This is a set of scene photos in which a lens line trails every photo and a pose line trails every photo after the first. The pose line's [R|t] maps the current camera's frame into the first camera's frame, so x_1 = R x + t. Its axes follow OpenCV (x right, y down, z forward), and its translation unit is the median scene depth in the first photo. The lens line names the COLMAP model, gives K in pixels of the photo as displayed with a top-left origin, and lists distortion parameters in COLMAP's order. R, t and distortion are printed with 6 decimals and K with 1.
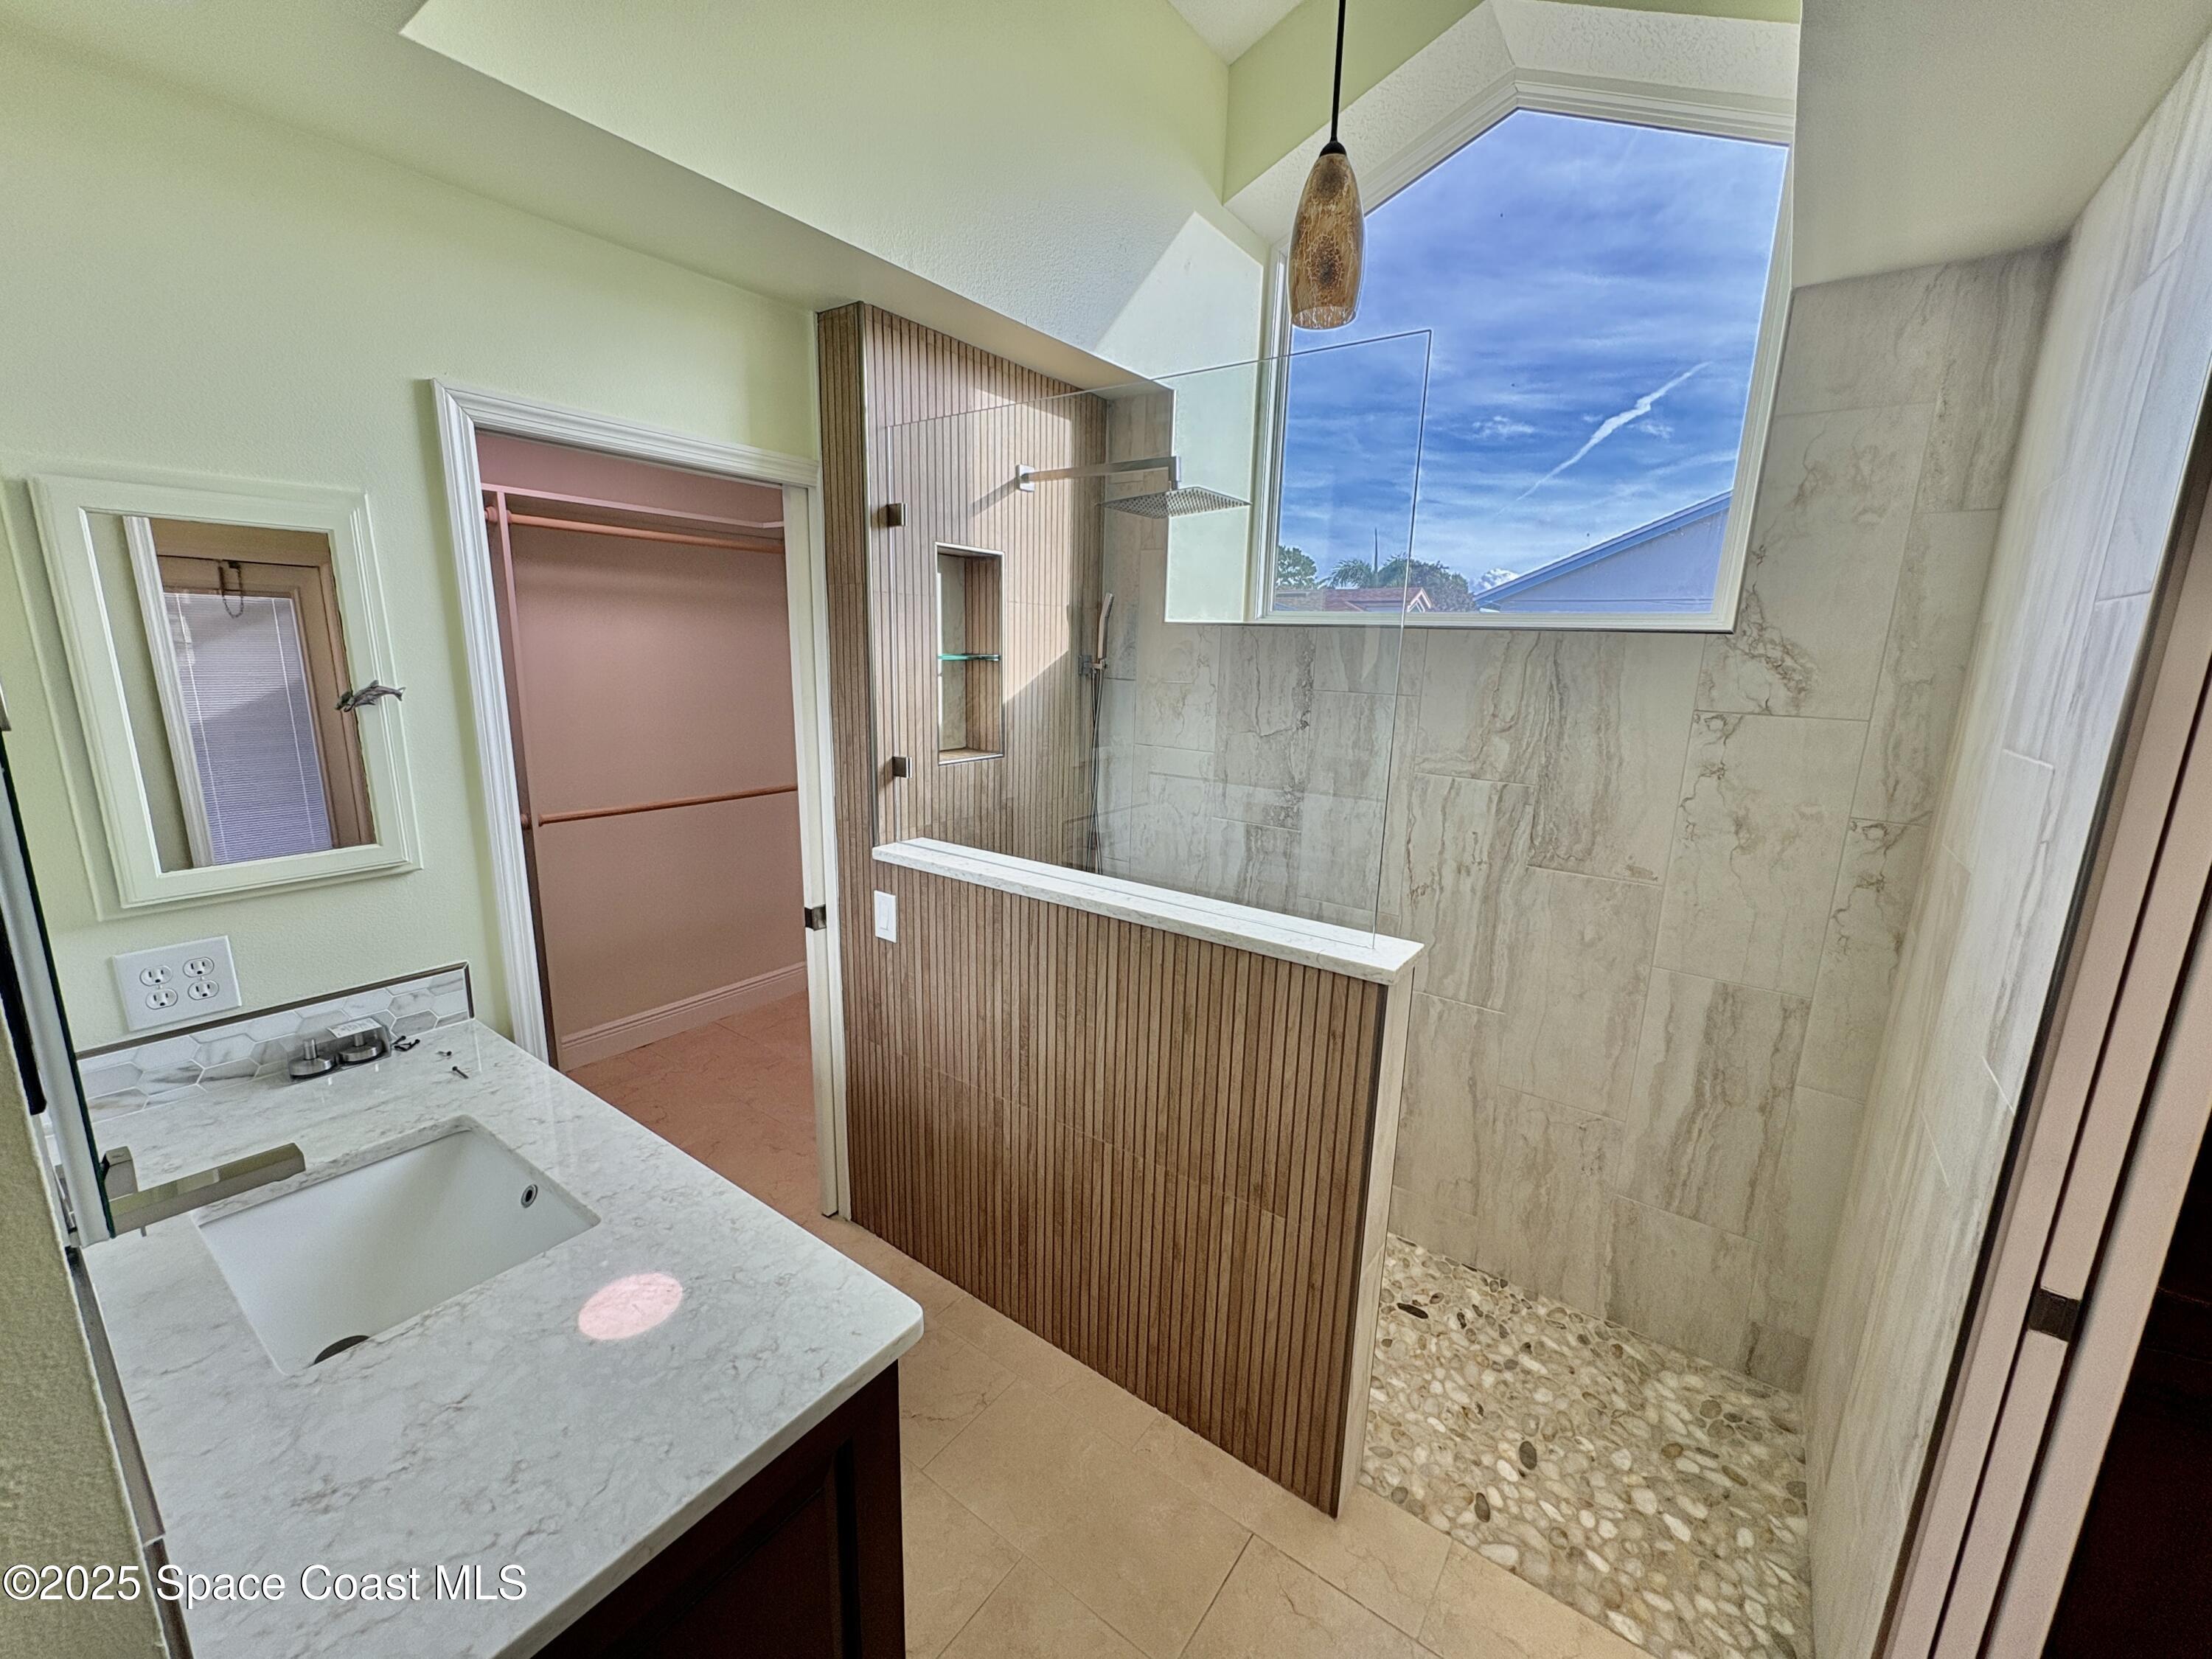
lens RADIAL K [[882.0, 0, 1106.4], [0, 882.0, 831.0], [0, 0, 1]] dist [0.001283, 0.000321]
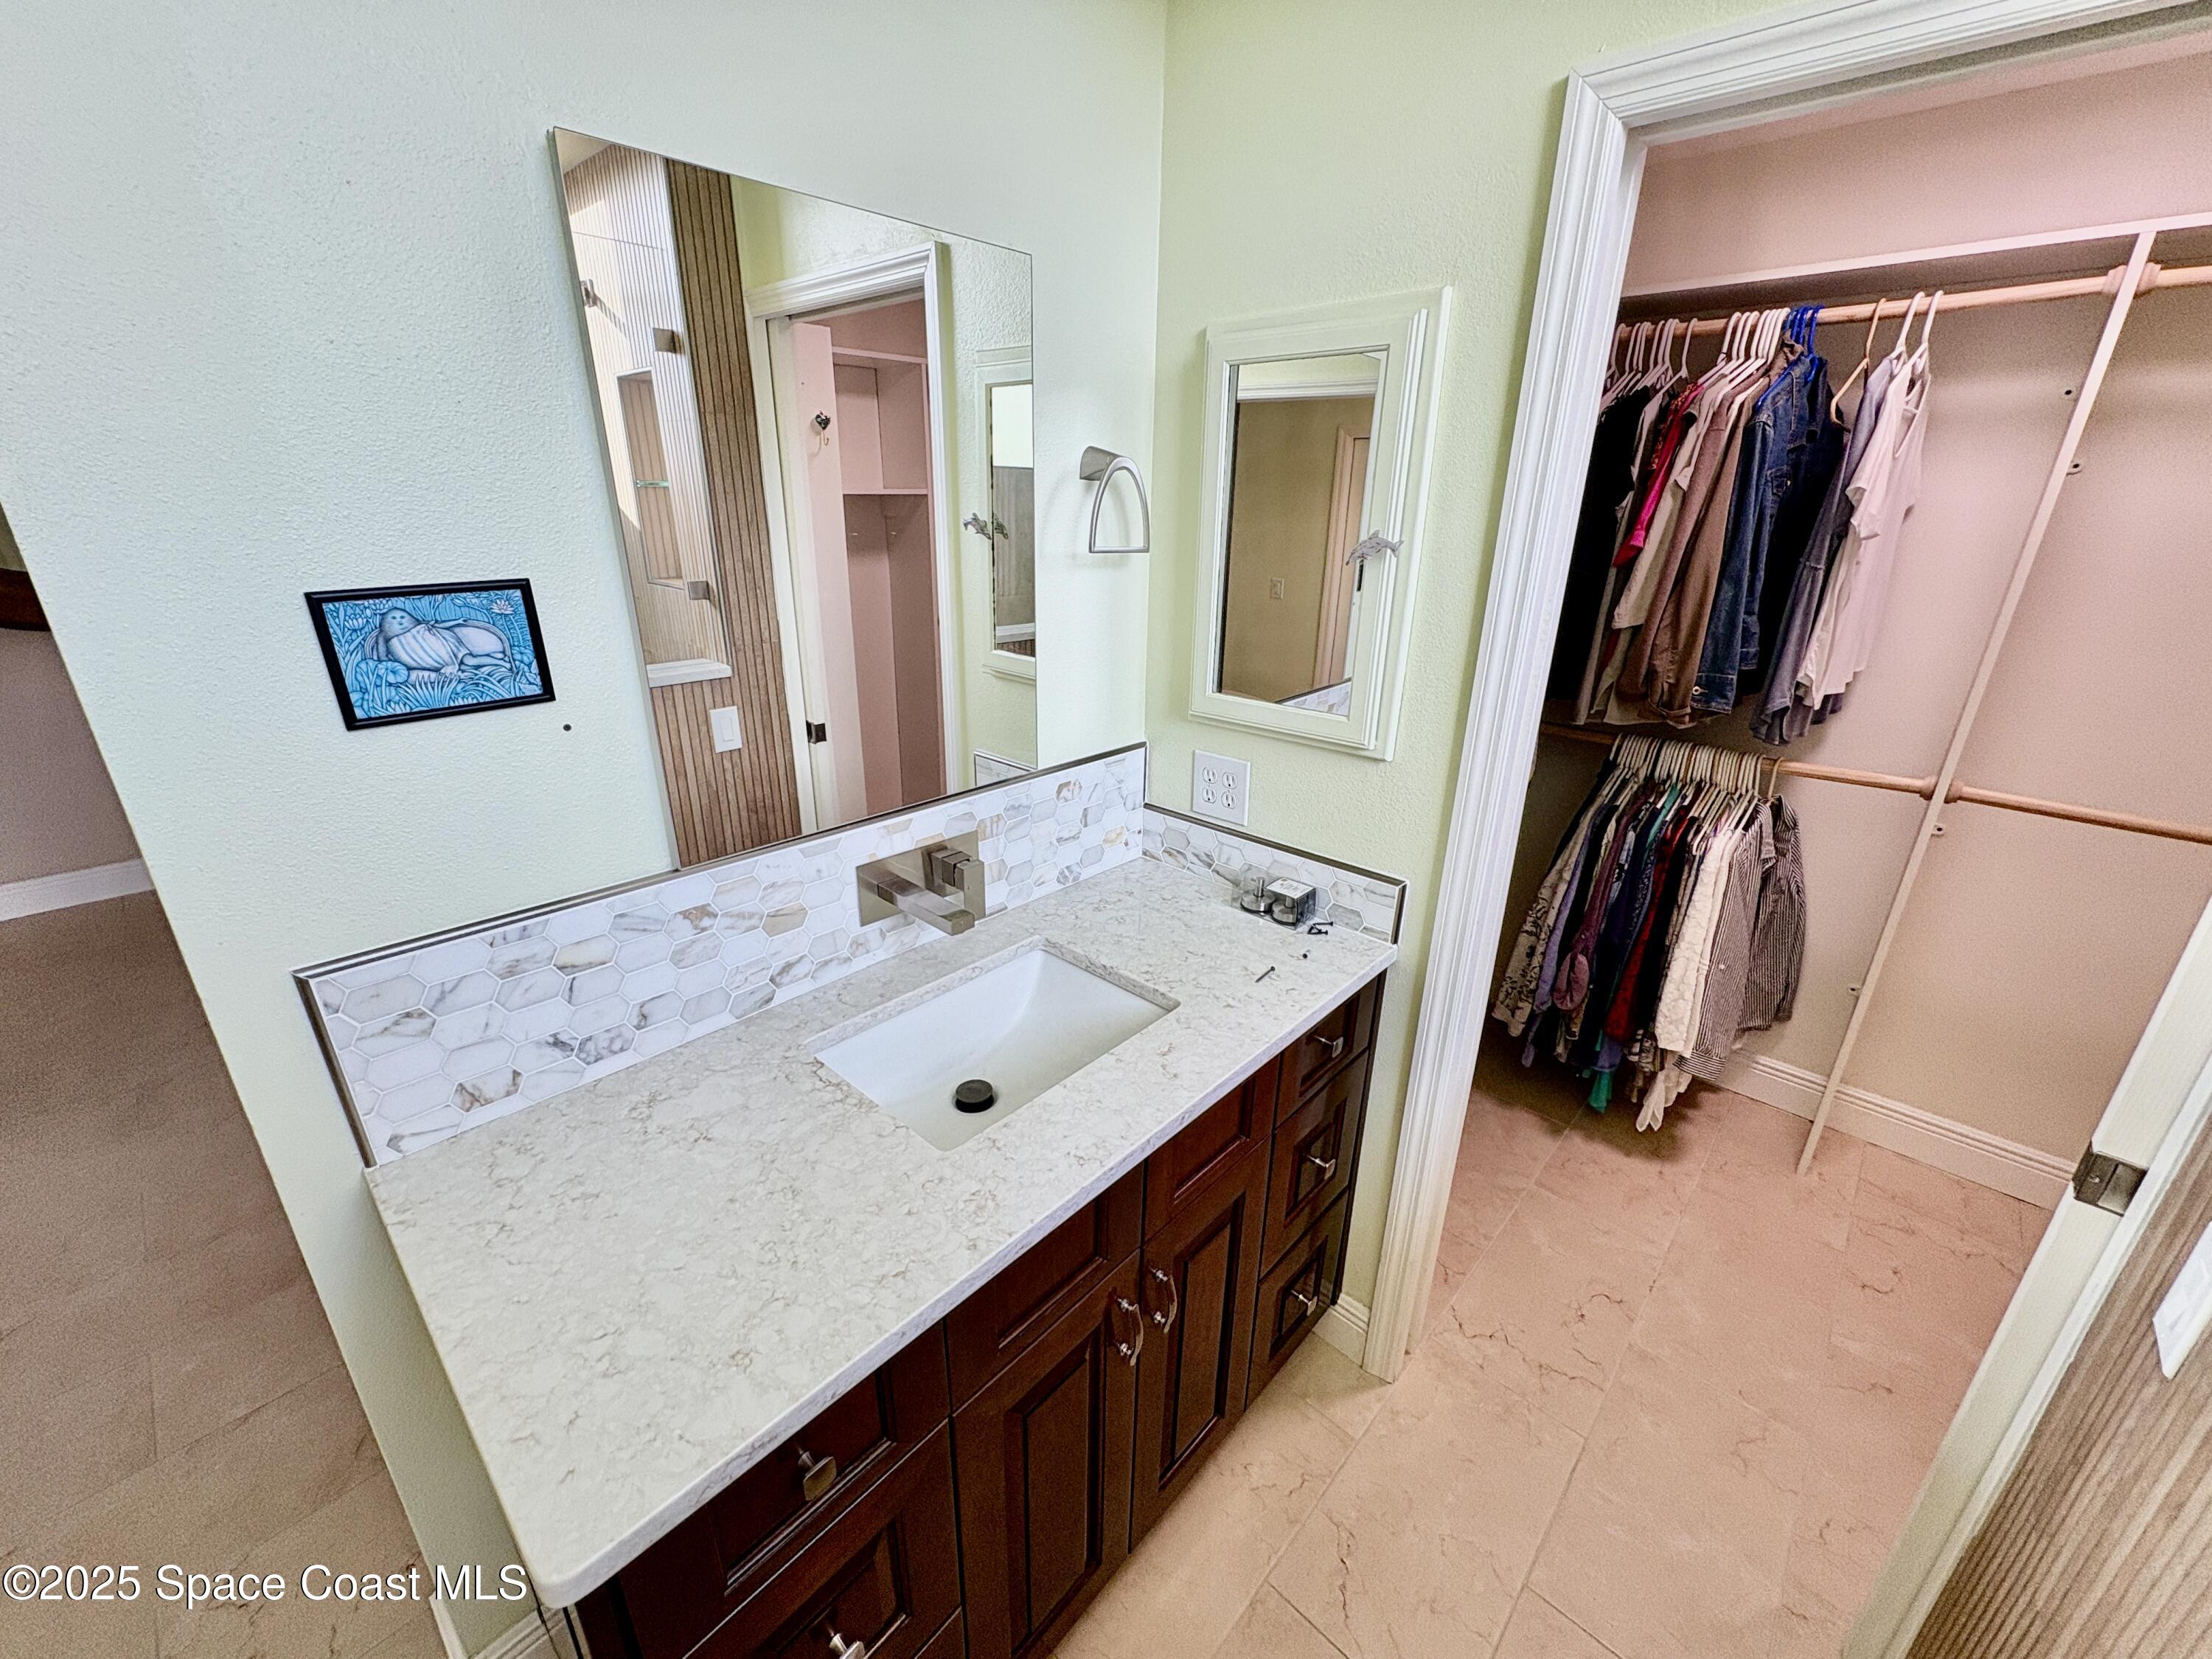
lens RADIAL K [[882.0, 0, 1104.3], [0, 882.0, 823.7], [0, 0, 1]] dist [0.001283, 0.000321]
pose [[-0.118280, 0.316812, -0.941084, 0.111416], [-0.228913, 0.913510, 0.336300, -0.161703], [0.966234, 0.255204, -0.035528, 0.999000]]
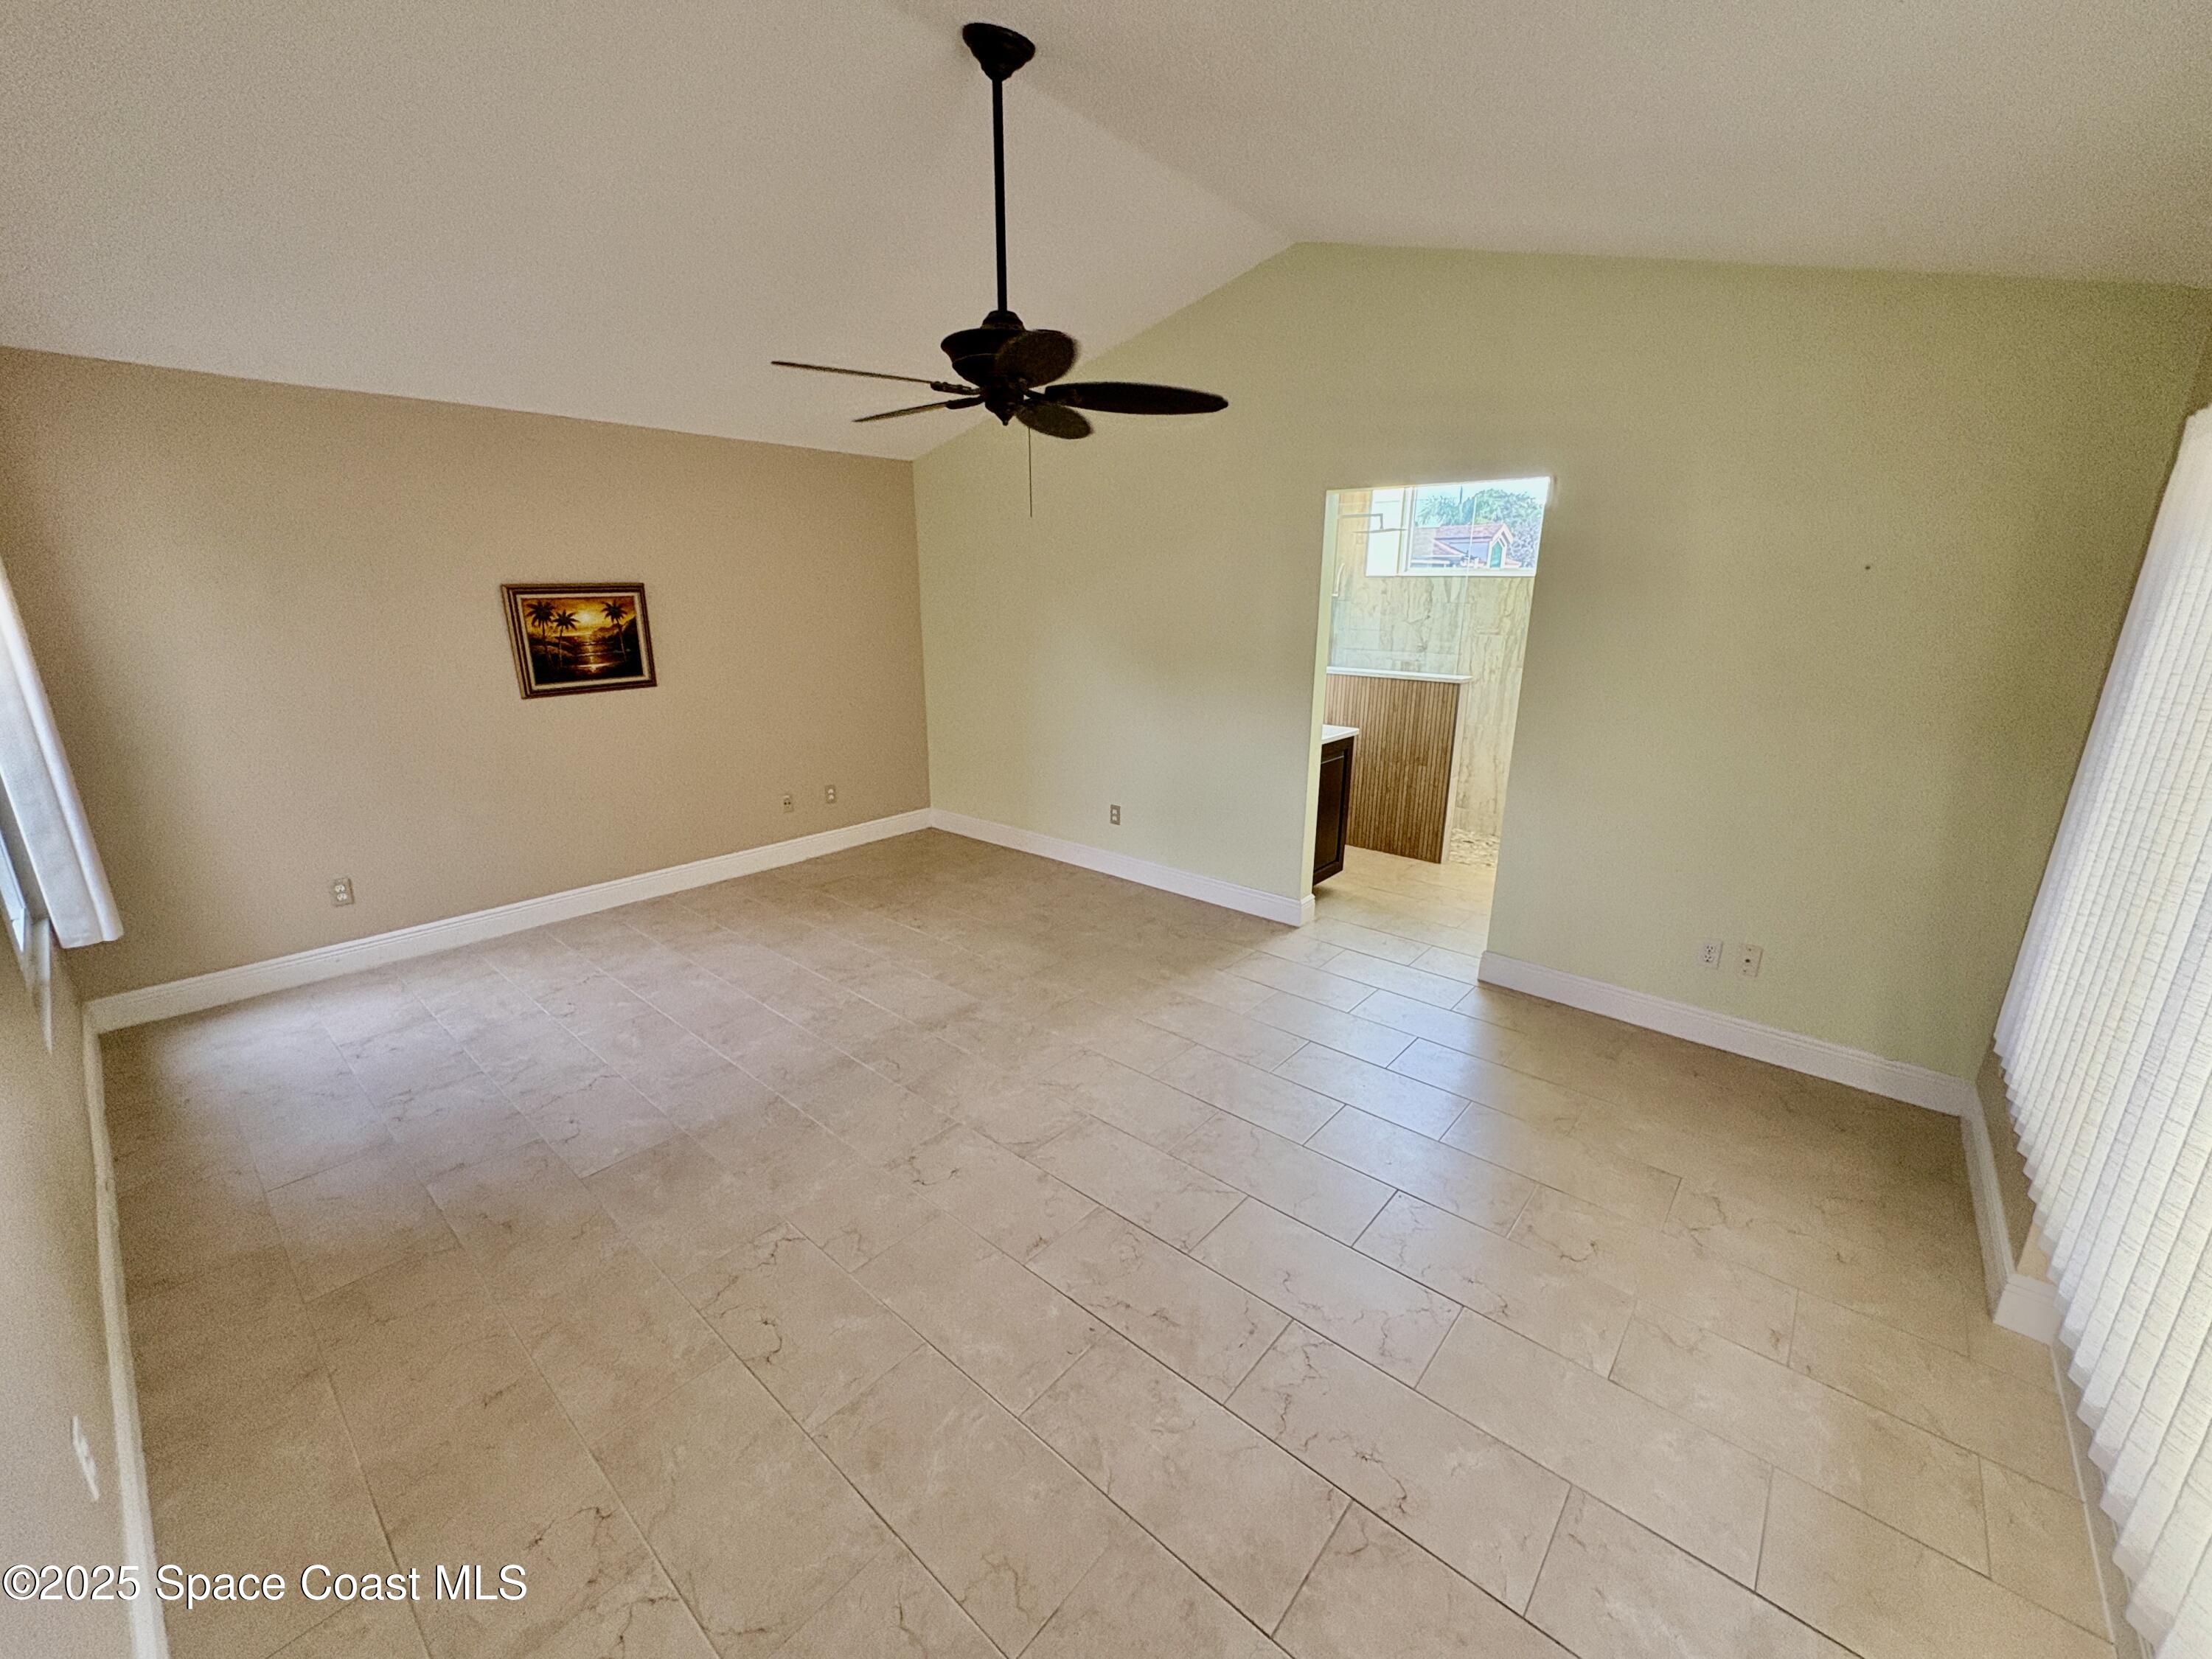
lens RADIAL K [[882.0, 0, 1102.1], [0, 882.0, 830.1], [0, 0, 1]] dist [0.001283, 0.000321]
pose [[0.996523, -0.001676, -0.083302, -0.429127], [0.006864, 0.998050, 0.062034, 0.281324], [0.083036, -0.062390, 0.994592, -1.400906]]
